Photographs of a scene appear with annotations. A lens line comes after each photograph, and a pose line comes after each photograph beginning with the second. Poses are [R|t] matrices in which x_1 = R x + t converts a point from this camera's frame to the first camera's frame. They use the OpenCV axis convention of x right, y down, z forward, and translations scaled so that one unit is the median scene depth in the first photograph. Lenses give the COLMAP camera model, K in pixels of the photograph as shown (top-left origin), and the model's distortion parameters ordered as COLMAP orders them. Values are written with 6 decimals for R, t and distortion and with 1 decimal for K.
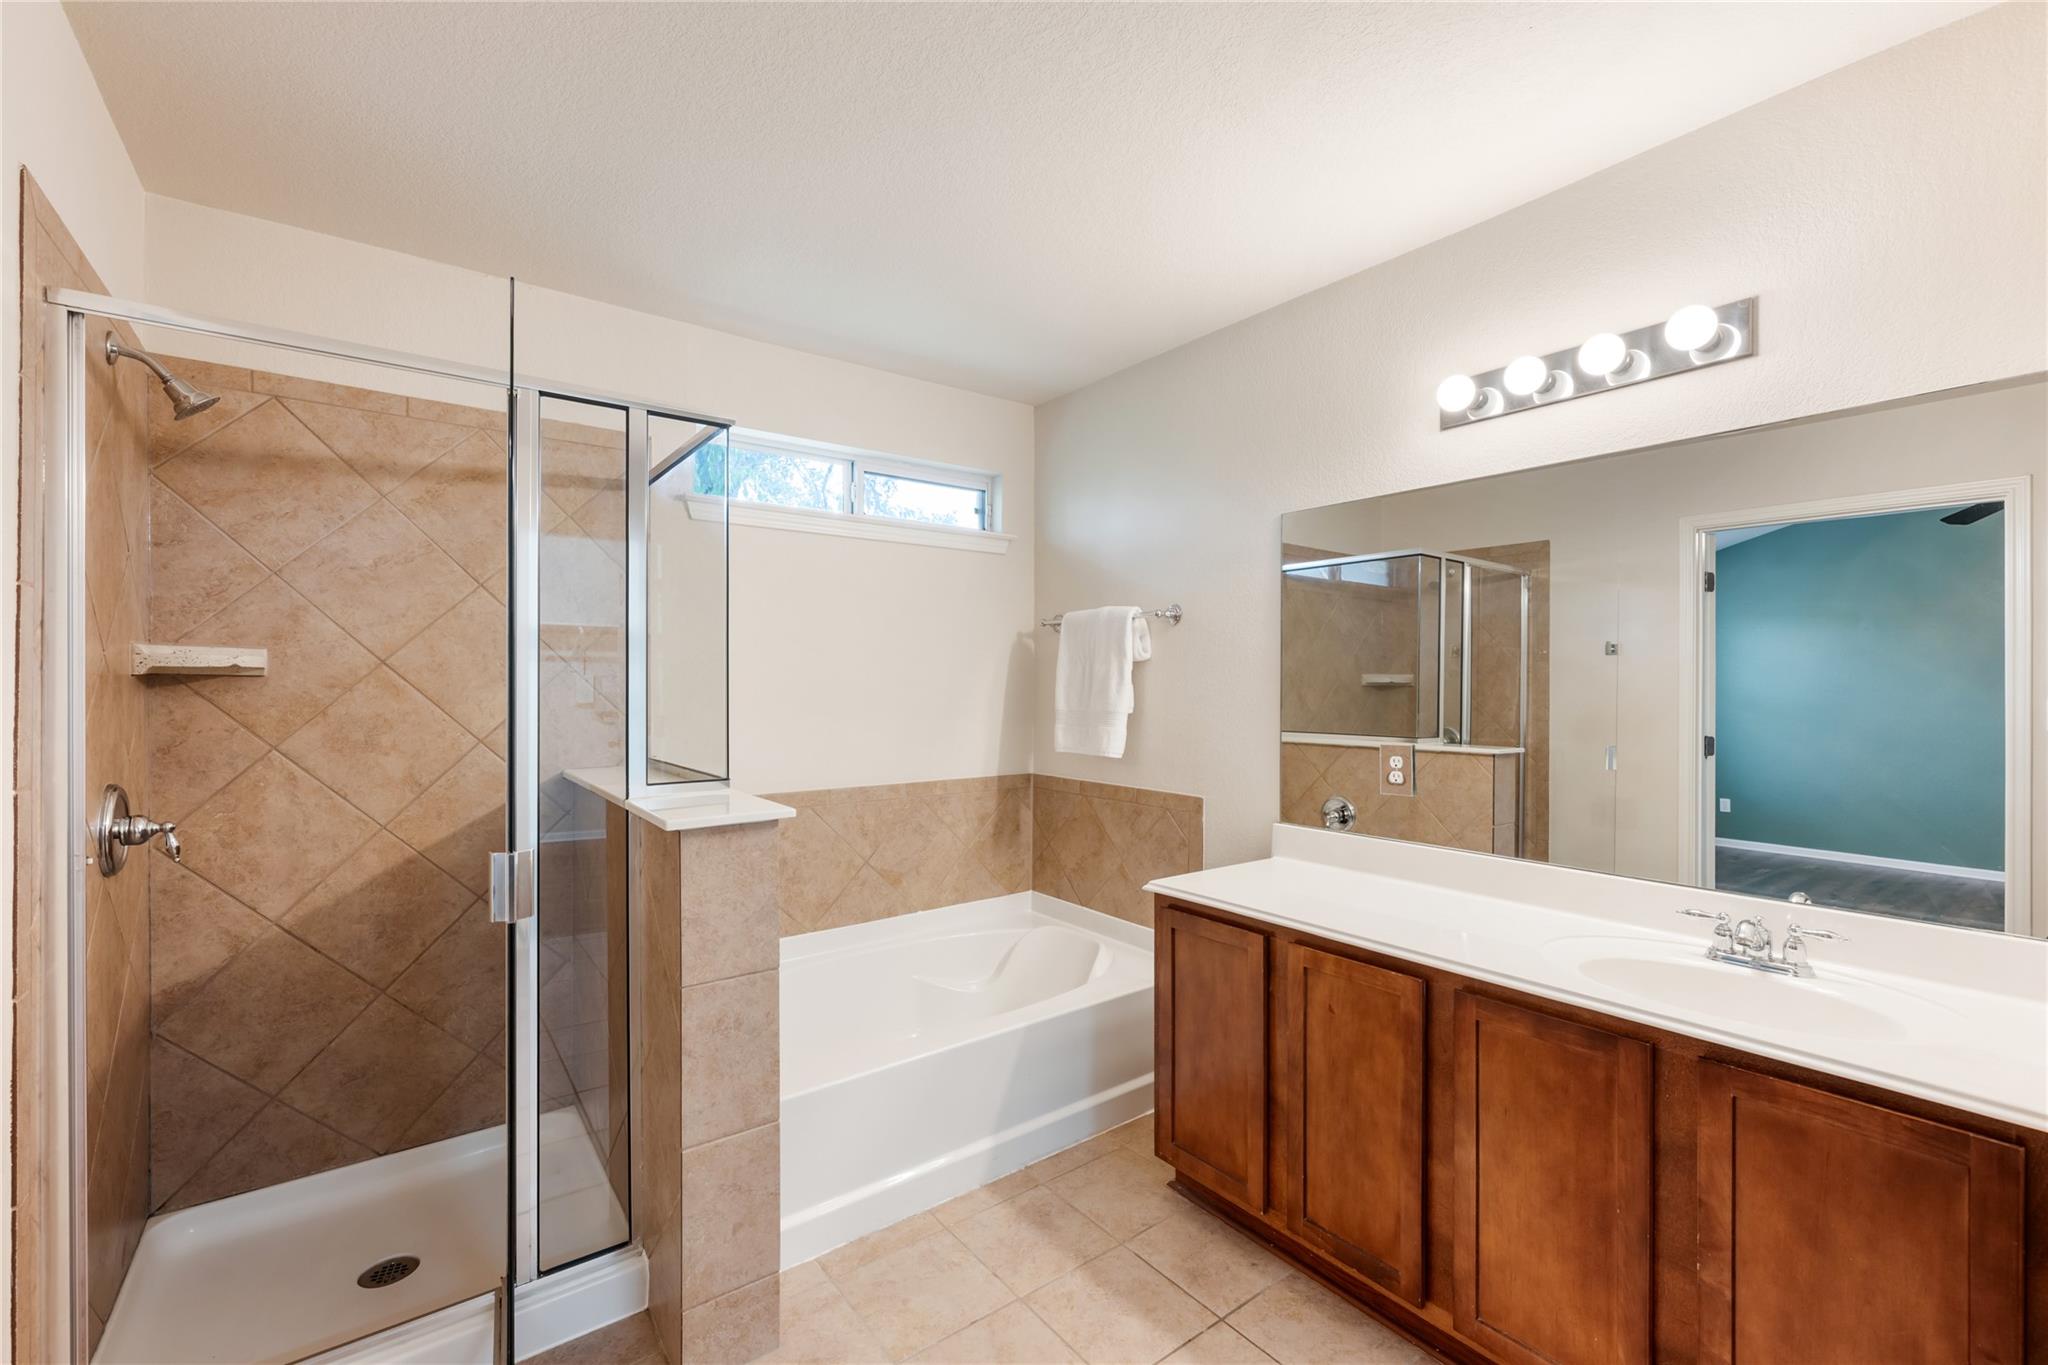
lens RADIAL K [[842.2, 0, 1033.8], [0, 842.2, 684.6], [0, 0, 1]] dist [0.000338, -0.000842]
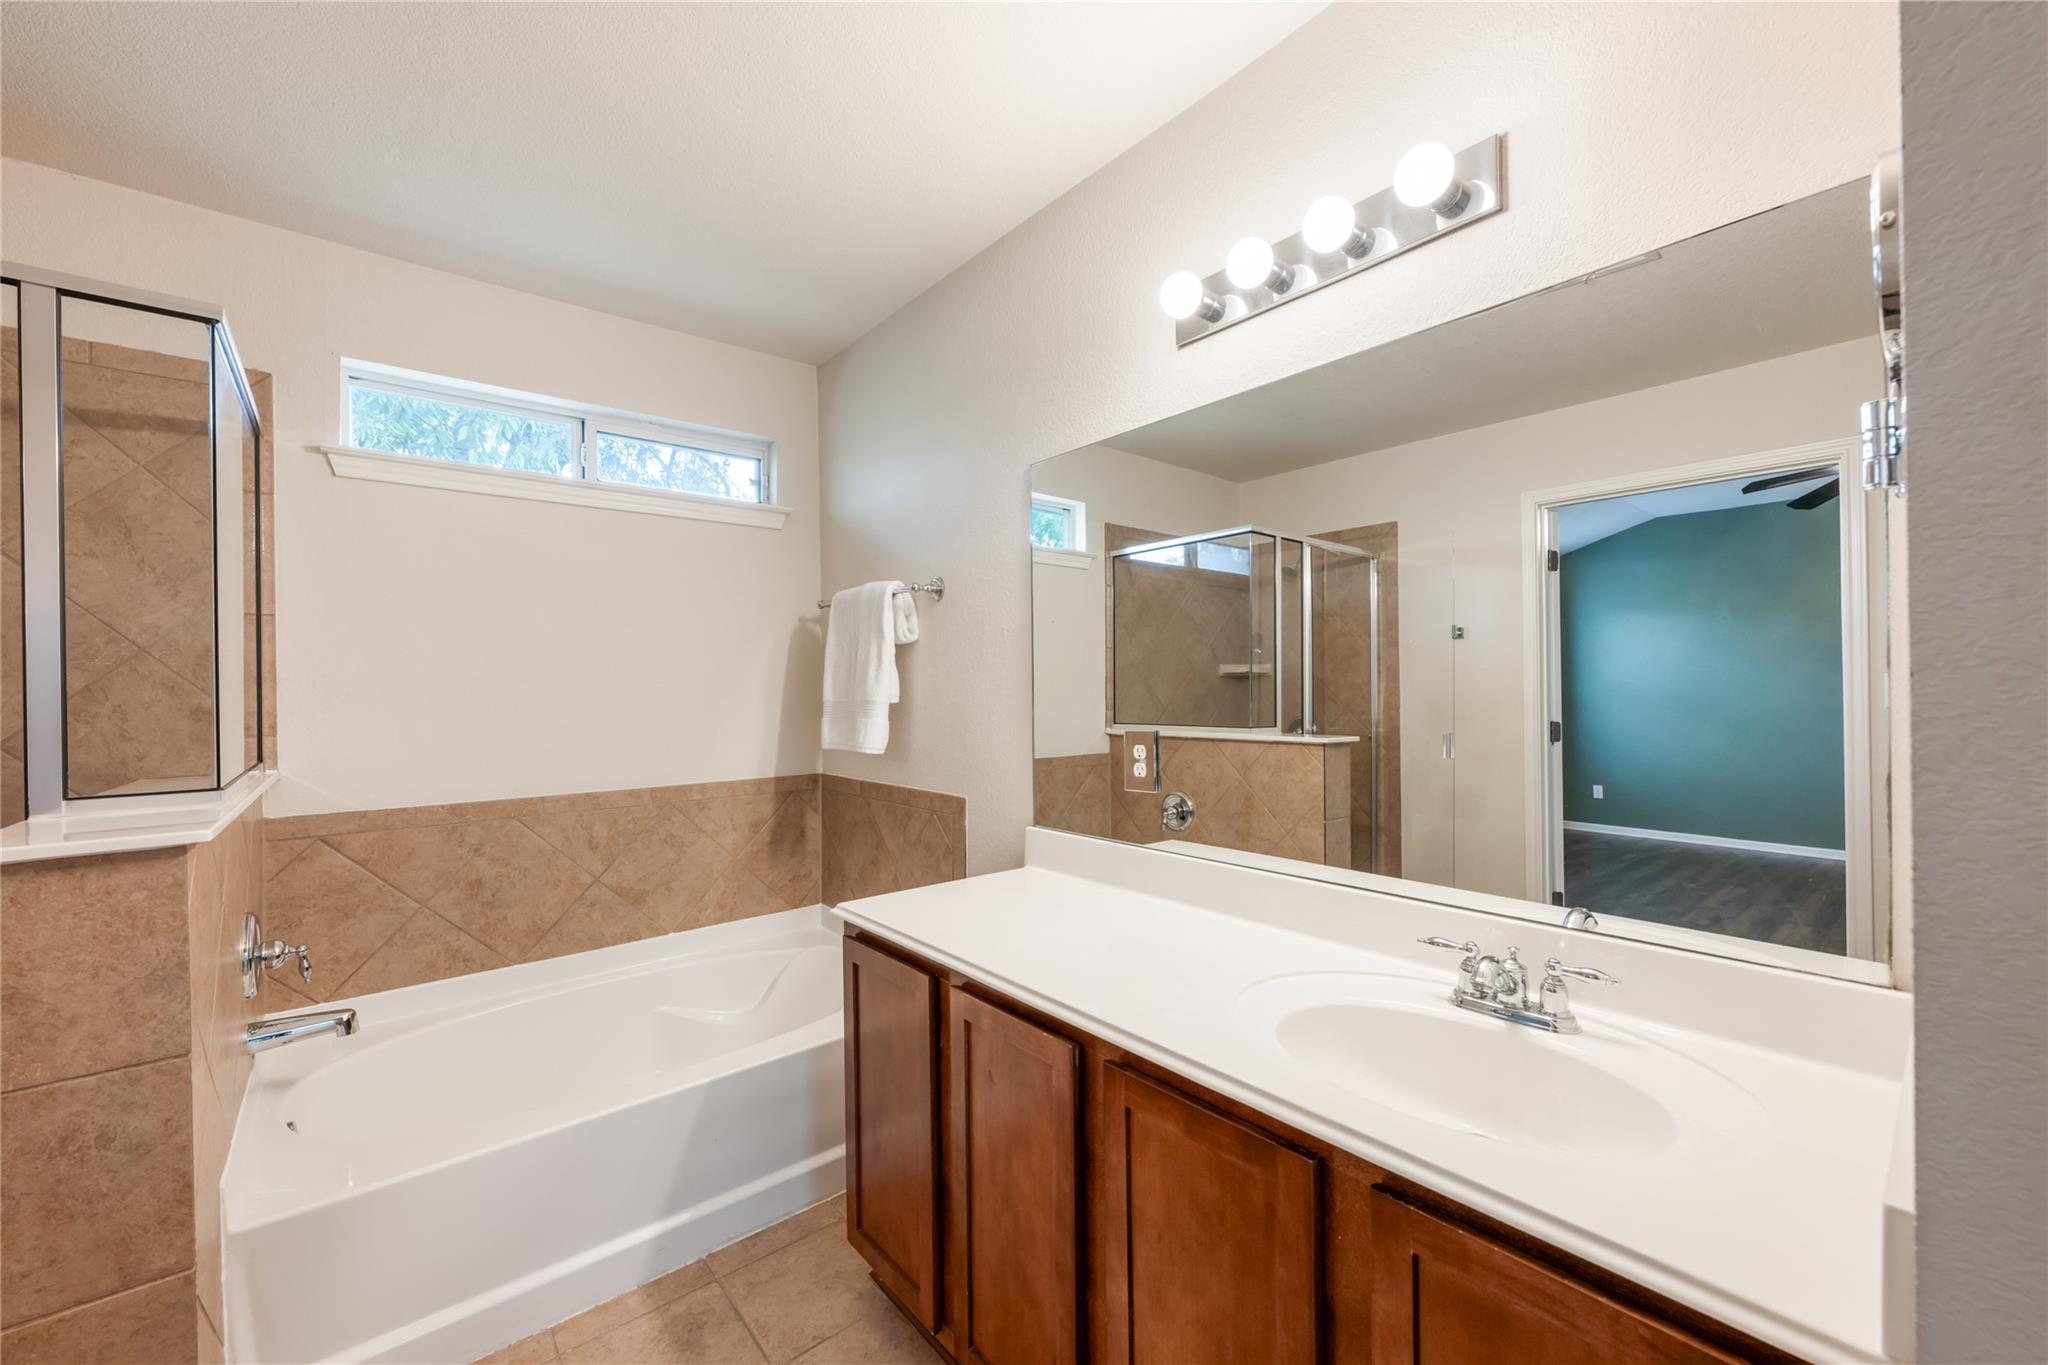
lens RADIAL K [[811.6, 0, 1006.8], [0, 811.6, 684.5], [0, 0, 1]] dist [-0.002331, -0.000014]
pose [[0.998771, -0.013324, 0.047741, 0.227026], [0.013475, 0.999905, -0.002851, 0.022316], [-0.047699, 0.003491, 0.998856, 0.179279]]
